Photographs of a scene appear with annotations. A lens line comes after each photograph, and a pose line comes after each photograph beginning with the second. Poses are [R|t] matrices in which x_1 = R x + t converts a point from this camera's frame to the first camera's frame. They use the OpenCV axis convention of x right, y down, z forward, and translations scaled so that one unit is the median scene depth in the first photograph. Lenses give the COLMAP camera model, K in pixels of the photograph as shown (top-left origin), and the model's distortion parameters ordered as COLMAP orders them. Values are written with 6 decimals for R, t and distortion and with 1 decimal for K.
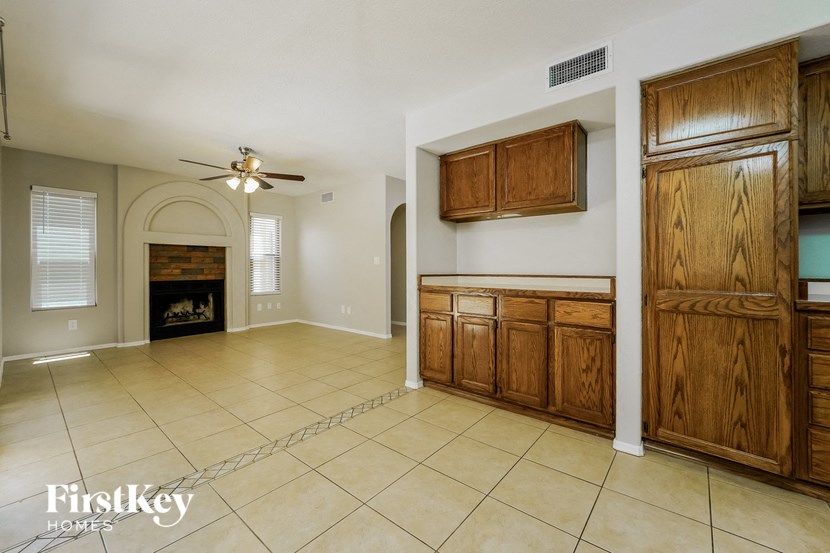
lens RADIAL K [[334.1, 0, 418.9], [0, 334.1, 288.1], [0, 0, 1]] dist [-0.000999, -0.000209]
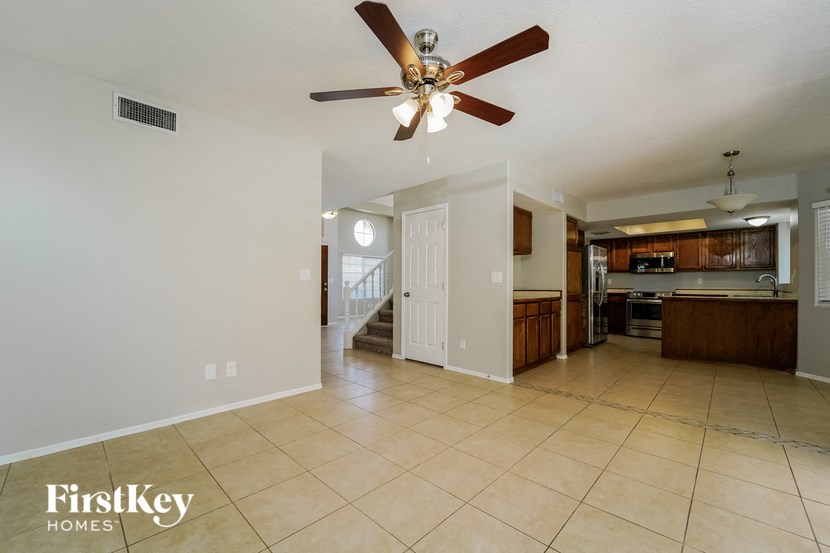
lens RADIAL K [[334.1, 0, 418.9], [0, 334.1, 288.1], [0, 0, 1]] dist [-0.000999, -0.000209]
pose [[0.059439, -0.003971, 0.998224, -1.501033], [0.054488, 0.998514, 0.000728, -0.085330], [-0.996744, 0.054348, 0.059567, 1.462195]]
